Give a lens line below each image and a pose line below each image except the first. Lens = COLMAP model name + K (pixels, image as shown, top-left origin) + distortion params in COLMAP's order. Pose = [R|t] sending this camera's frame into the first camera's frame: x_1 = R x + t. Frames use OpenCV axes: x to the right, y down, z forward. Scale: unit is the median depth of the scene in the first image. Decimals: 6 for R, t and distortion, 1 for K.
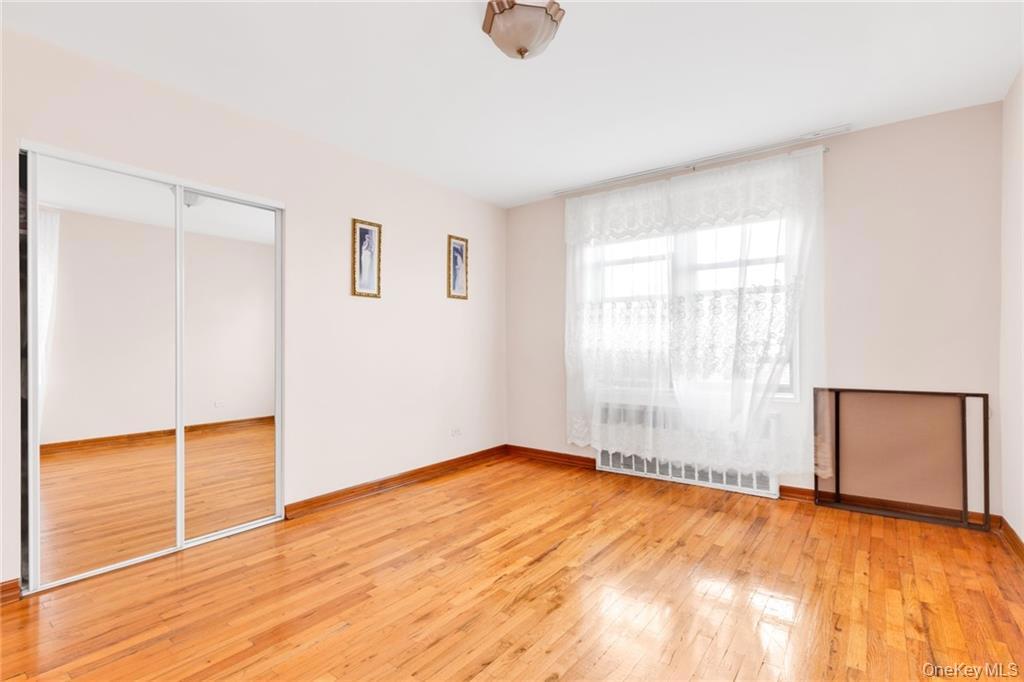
lens RADIAL K [[505.4, 0, 511.1], [0, 505.4, 347.4], [0, 0, 1]] dist [-0.014740, -0.000096]
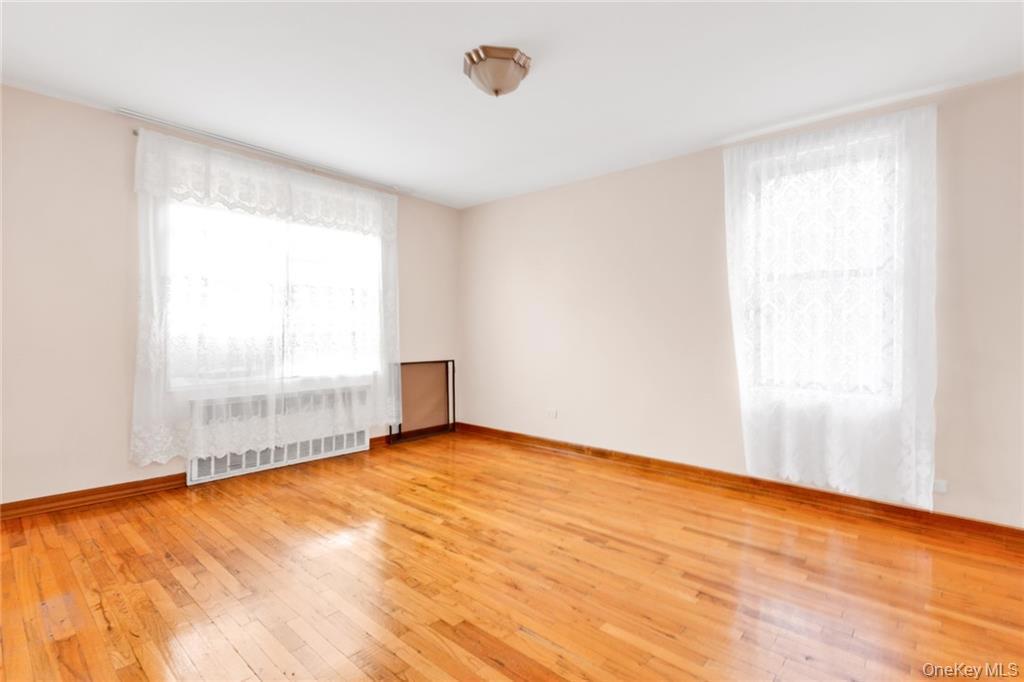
lens RADIAL K [[471.0, 0, 512.0], [0, 471.0, 338.0], [0, 0, 1]] dist [0.000048, 0.000057]
pose [[0.059455, -0.003376, 0.998225, -0.691274], [-0.006384, 0.999973, 0.003762, 0.001590], [-0.998211, -0.006597, 0.059431, 0.557383]]
